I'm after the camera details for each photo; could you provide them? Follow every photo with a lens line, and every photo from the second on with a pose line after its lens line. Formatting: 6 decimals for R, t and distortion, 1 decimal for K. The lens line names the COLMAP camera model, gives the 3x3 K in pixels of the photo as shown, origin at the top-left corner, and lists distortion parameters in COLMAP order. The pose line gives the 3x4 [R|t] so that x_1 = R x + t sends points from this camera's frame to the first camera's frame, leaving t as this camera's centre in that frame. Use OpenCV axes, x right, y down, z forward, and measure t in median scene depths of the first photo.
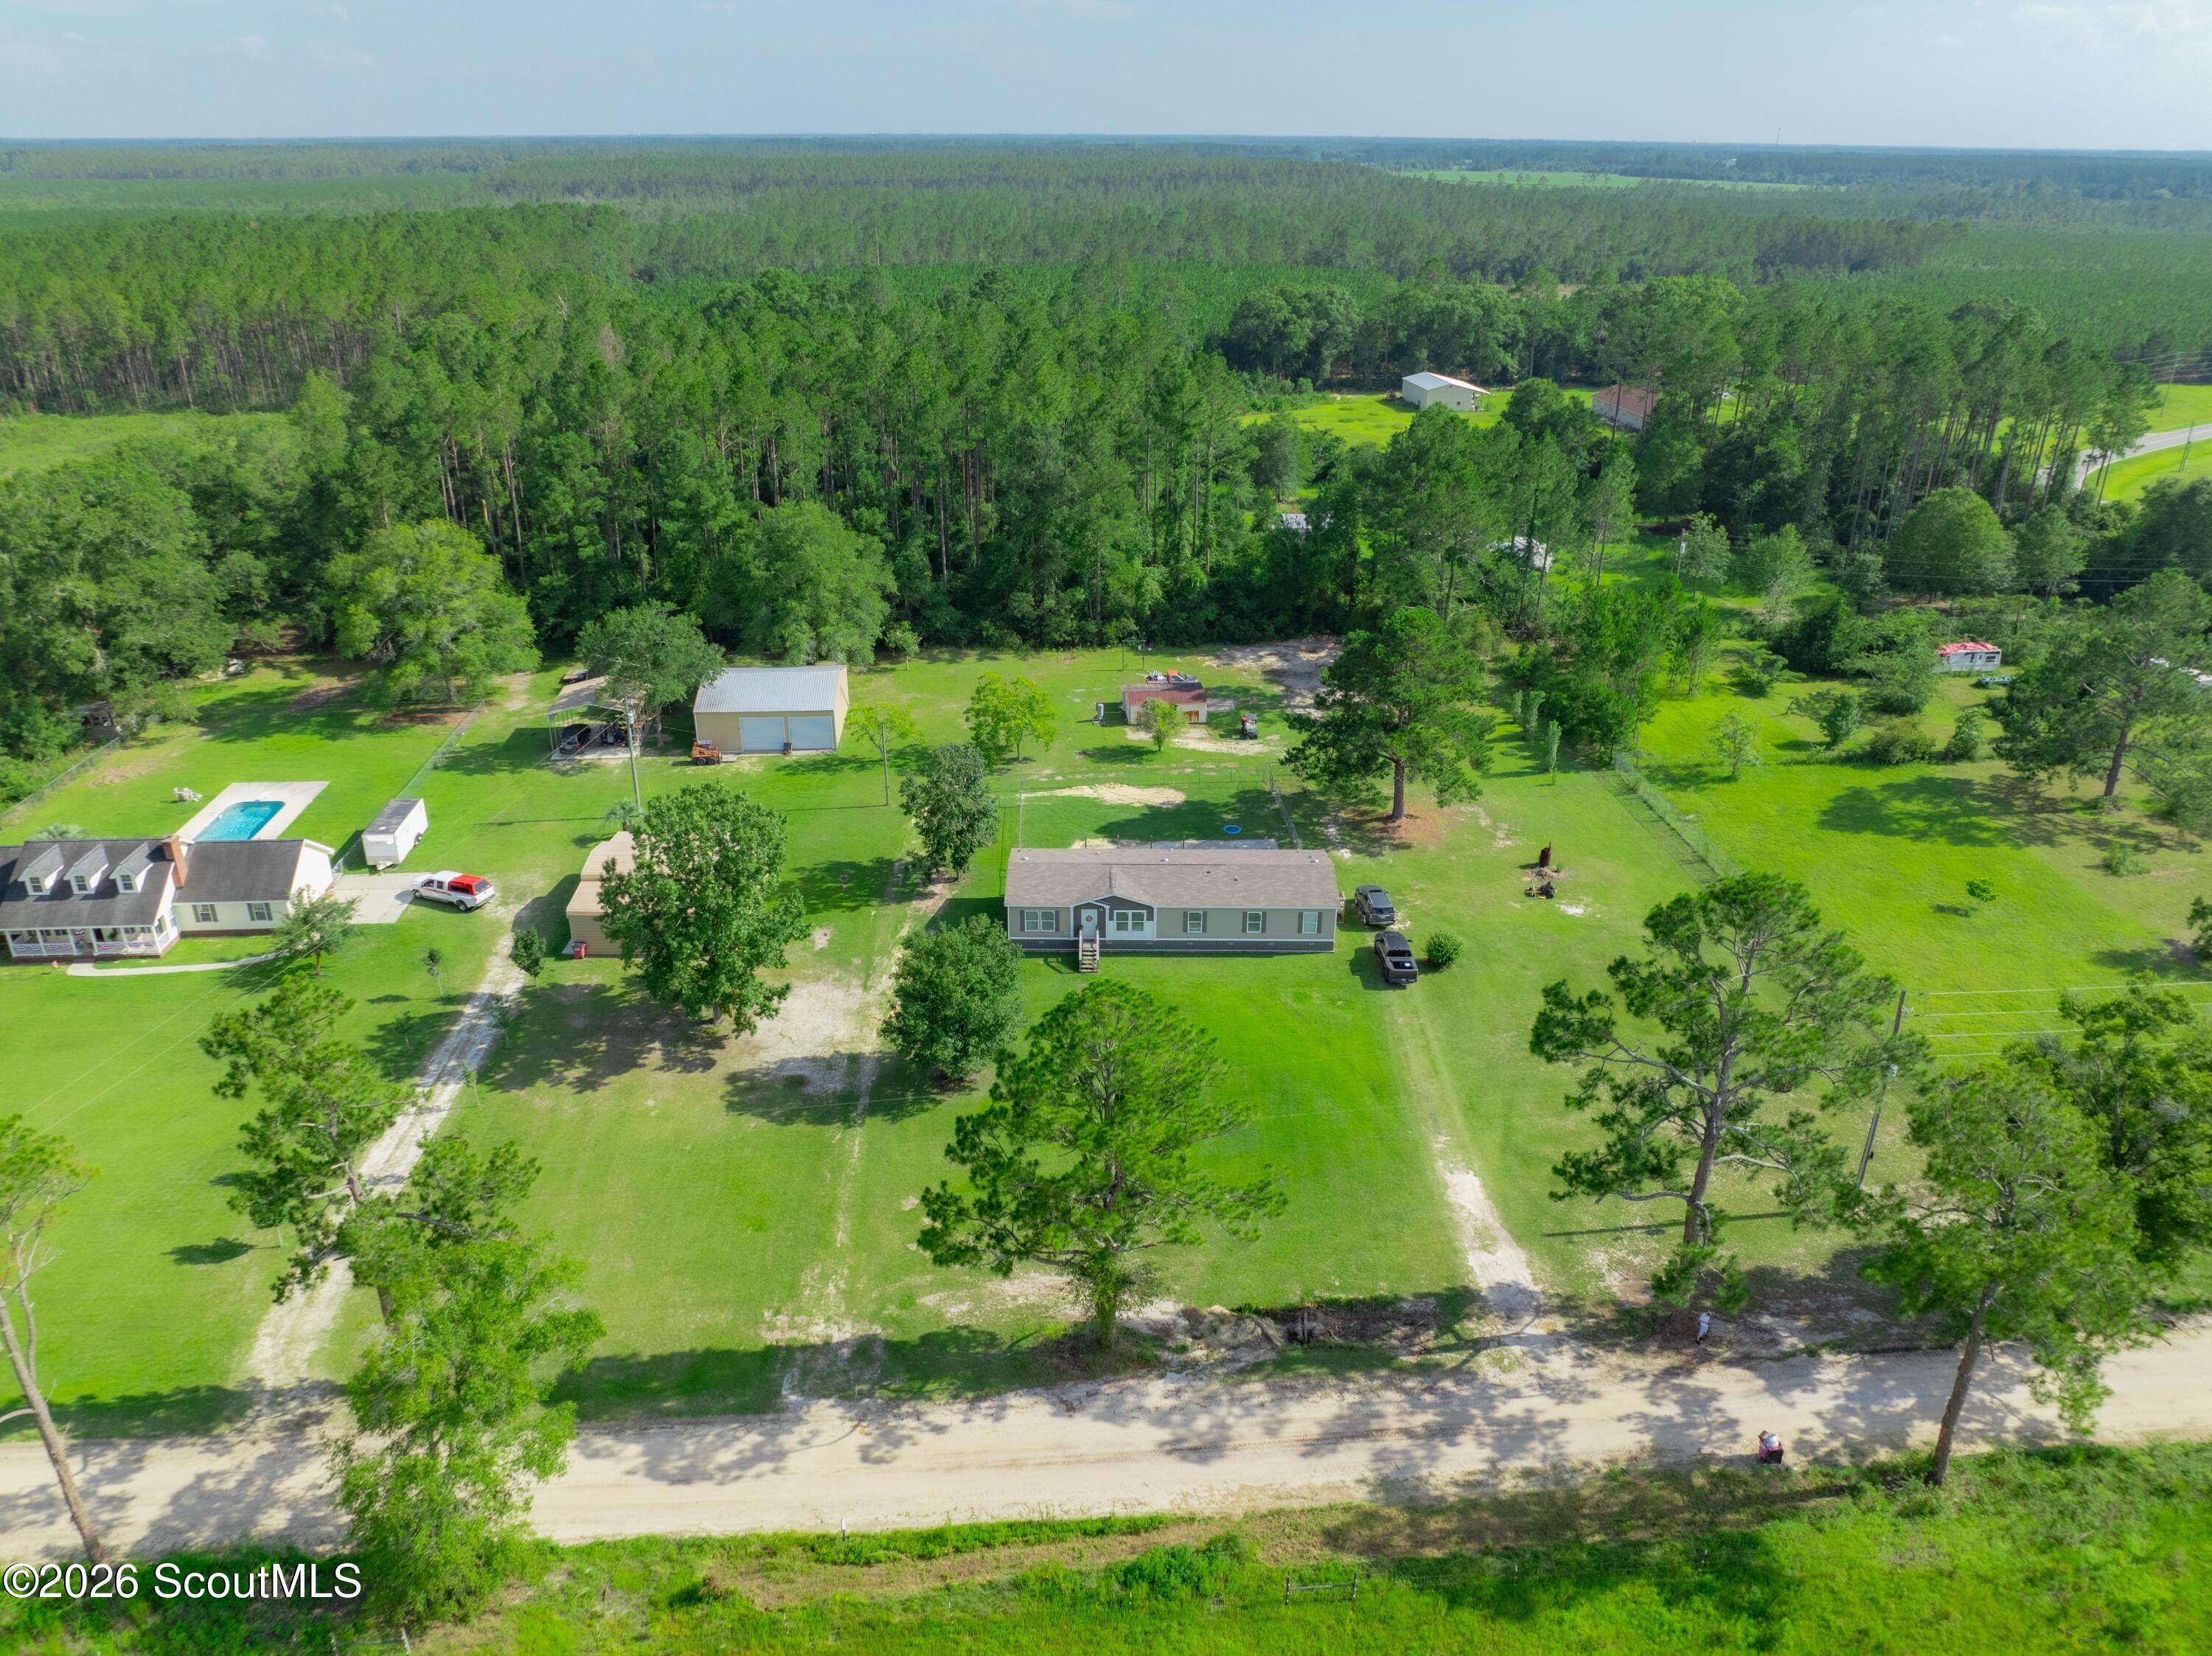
lens RADIAL K [[1562.9, 0, 1102.4], [0, 1562.9, 847.7], [0, 0, 1]] dist [-0.043456, 0.014009]
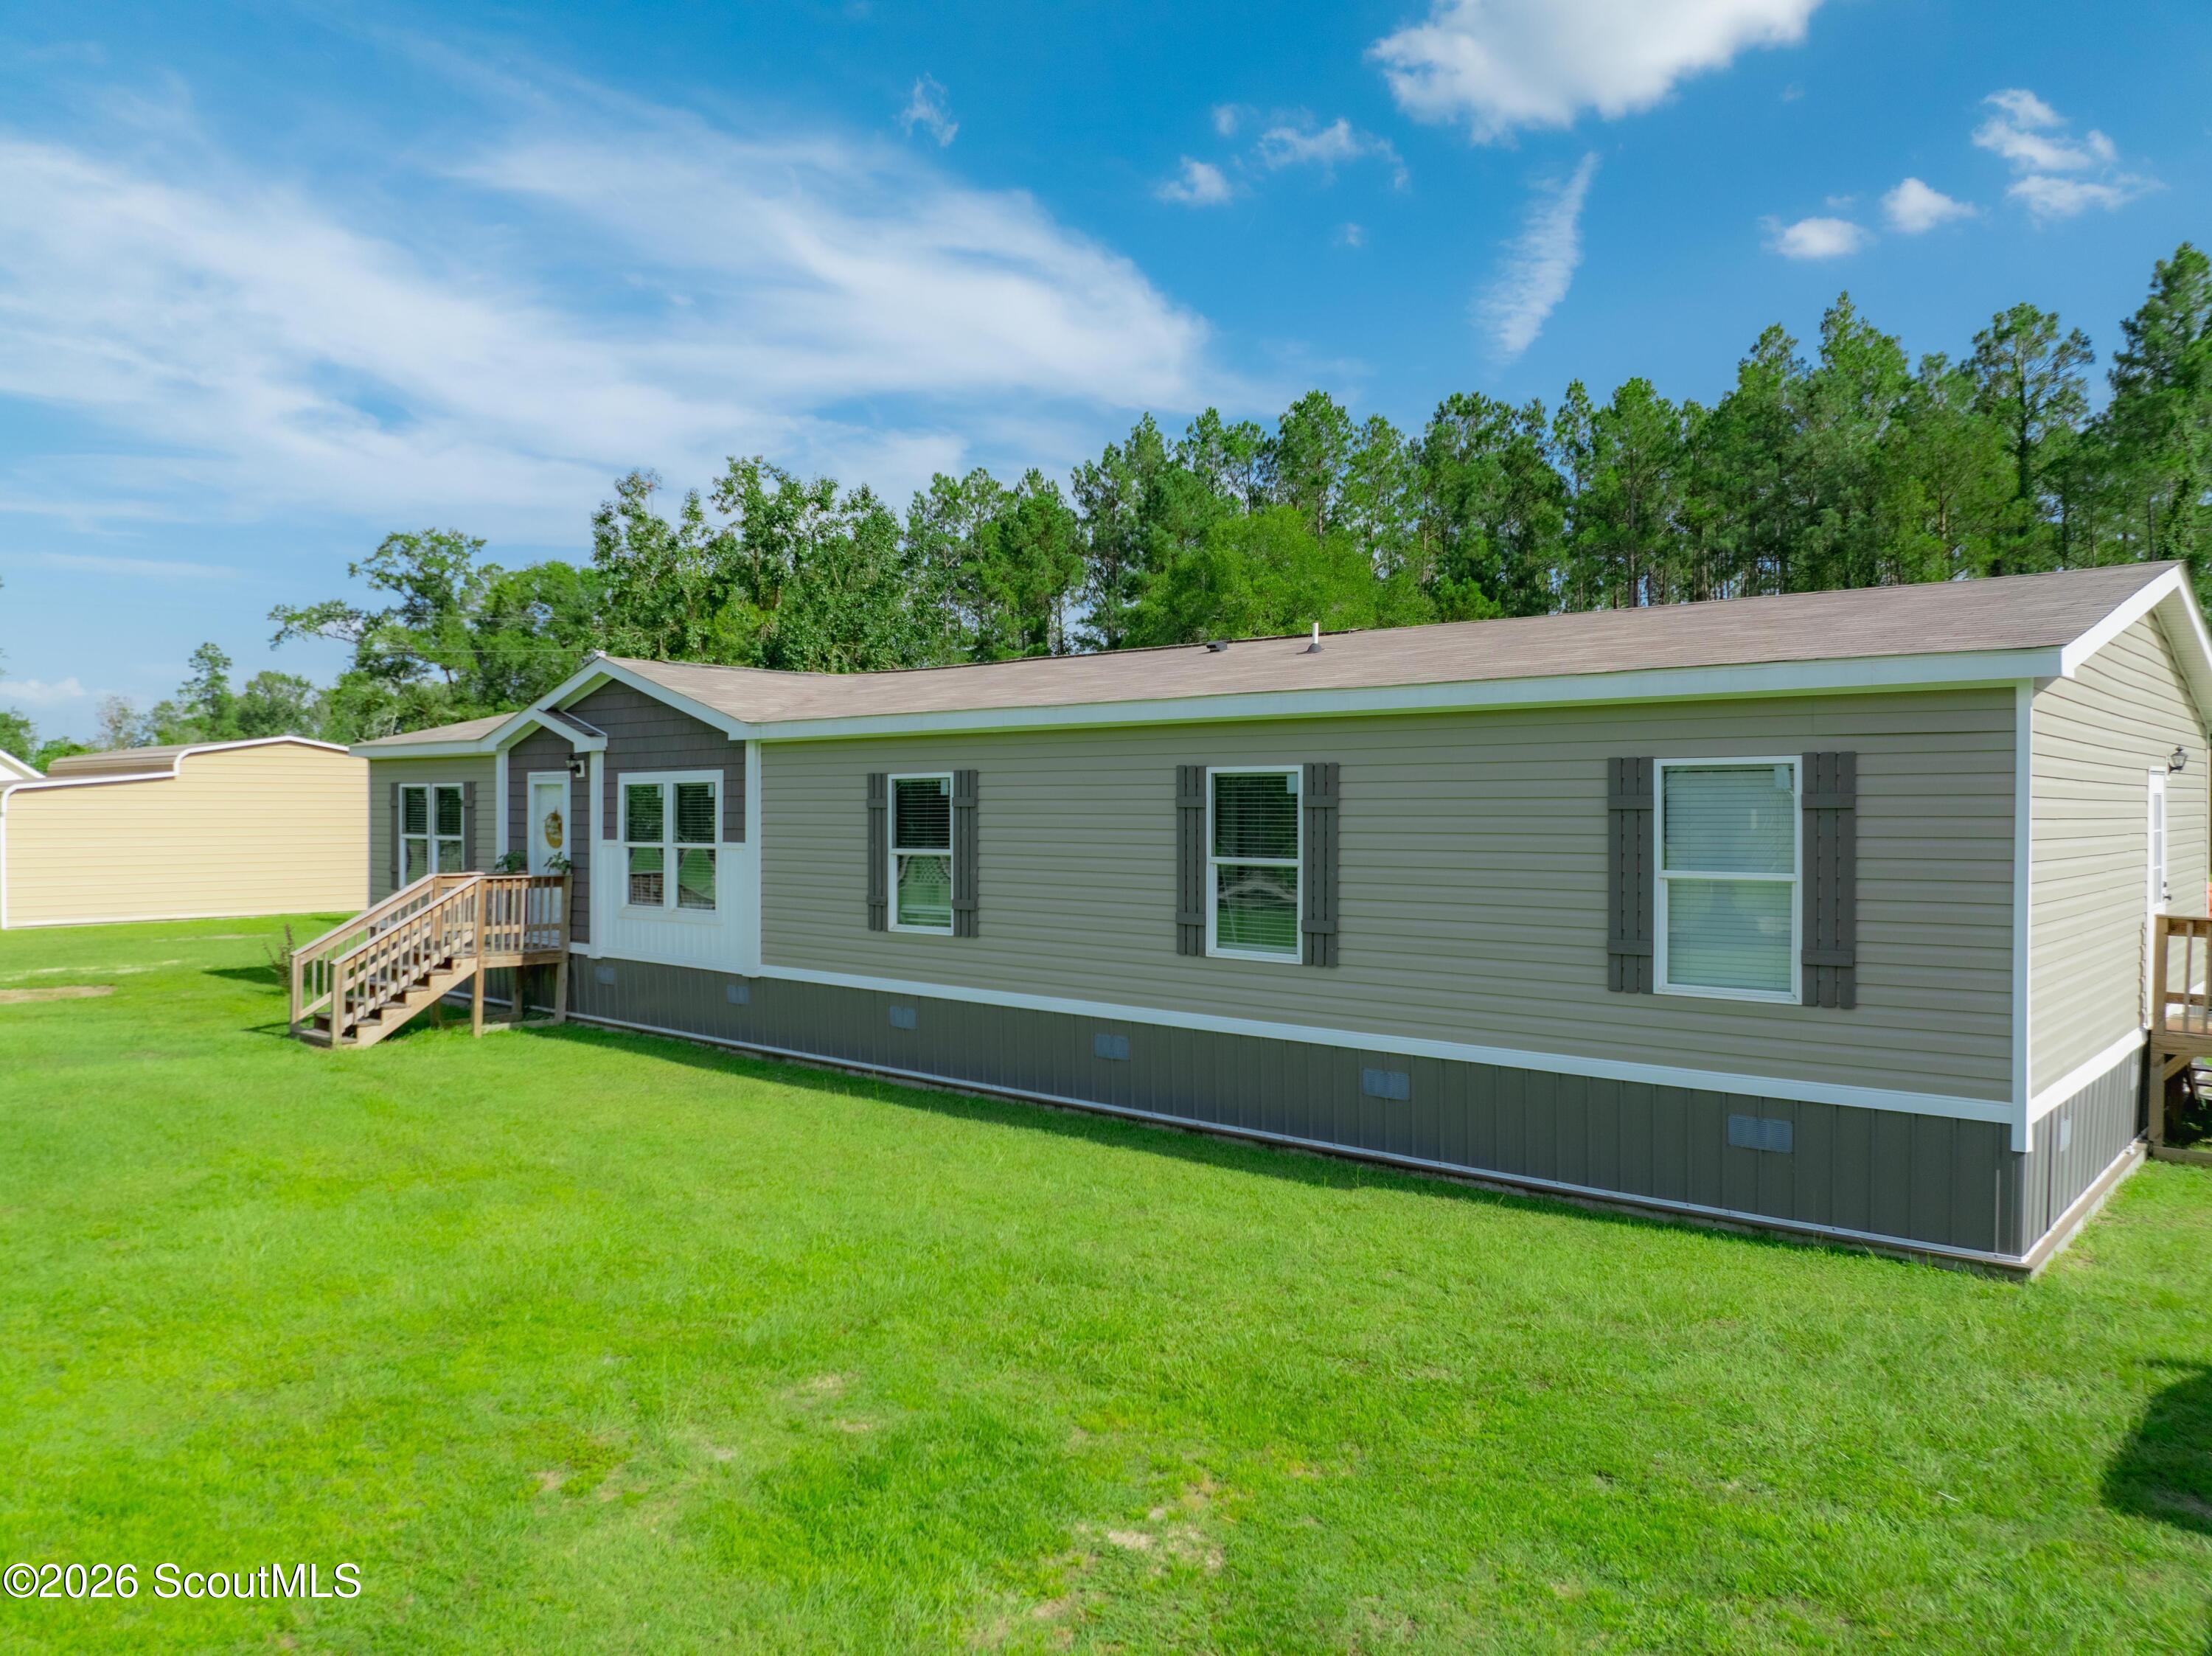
lens RADIAL K [[1562.9, 0, 1089.8], [0, 1562.9, 799.1], [0, 0, 1]] dist [-0.043456, 0.014009]
pose [[0.746071, -0.006490, -0.665834, 0.138044], [-0.278596, 0.905179, -0.320991, 0.070274], [0.604783, 0.424980, 0.673520, 0.751355]]
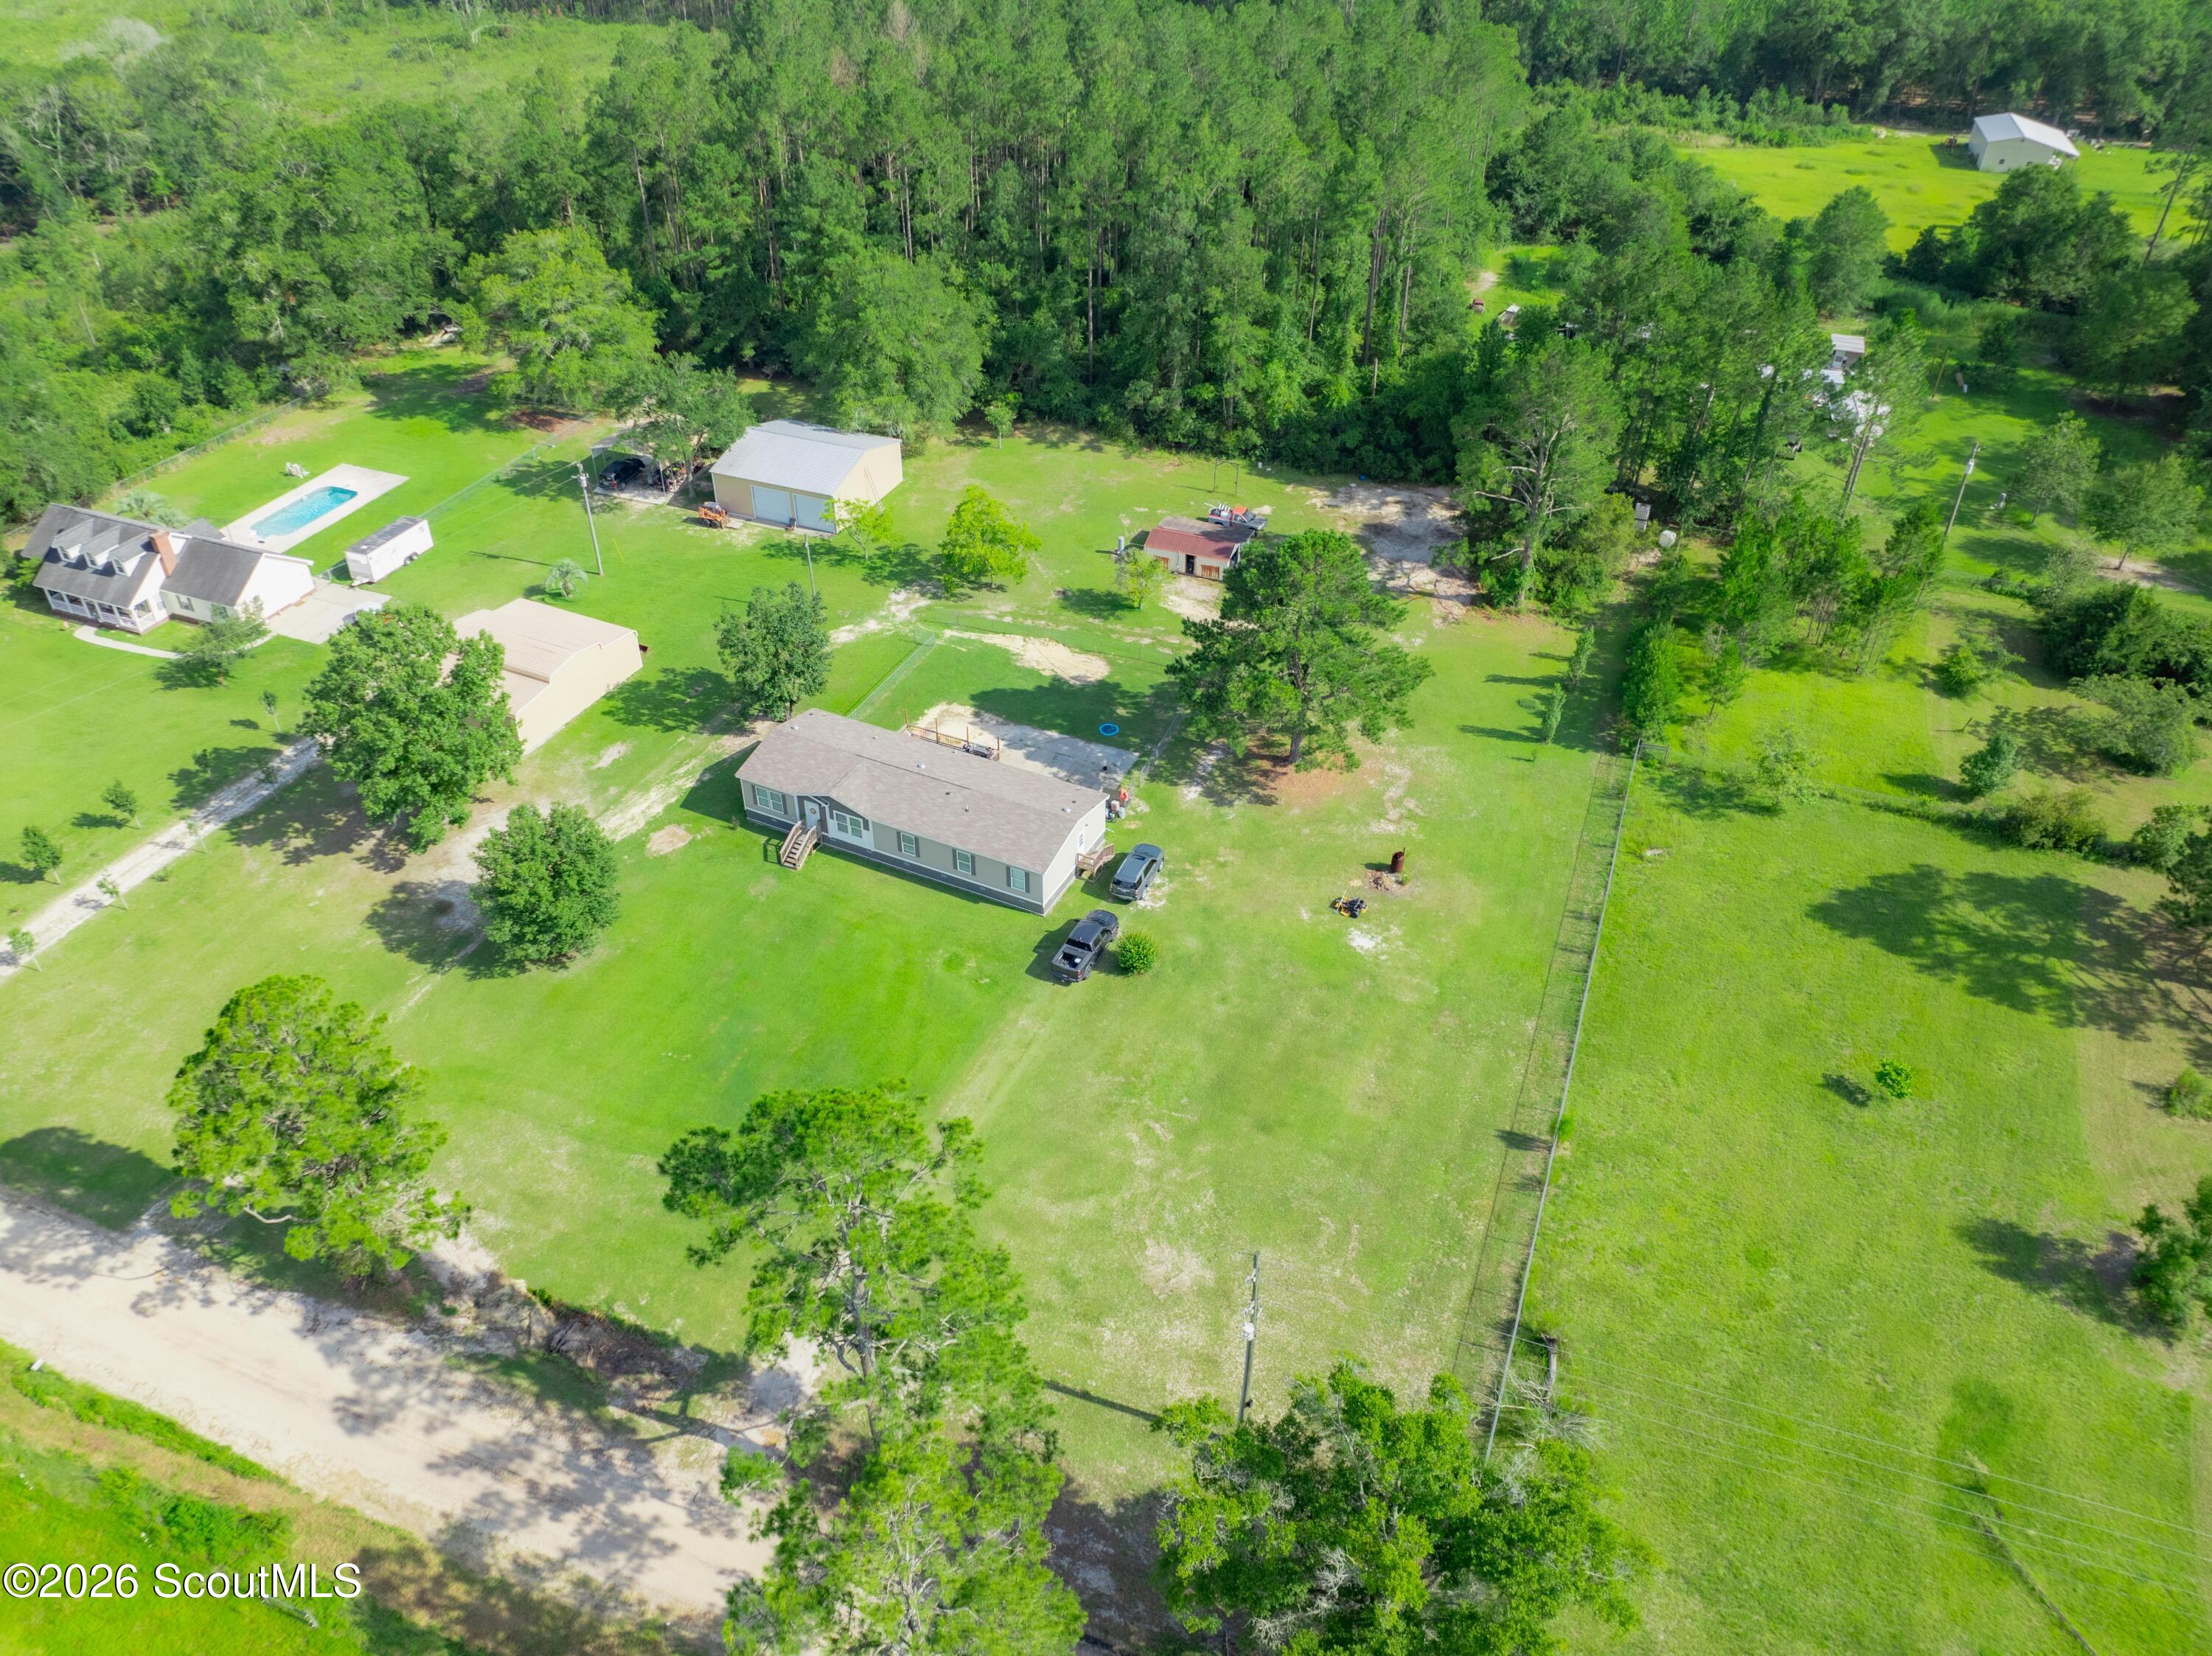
lens RADIAL K [[1562.9, 0, 1088.7], [0, 1562.9, 843.5], [0, 0, 1]] dist [-0.043456, 0.014009]
pose [[0.897871, 0.269115, -0.348432, 0.393916], [-0.185947, 0.949177, 0.253941, -0.170937], [0.399063, -0.163216, 0.902280, 0.172815]]
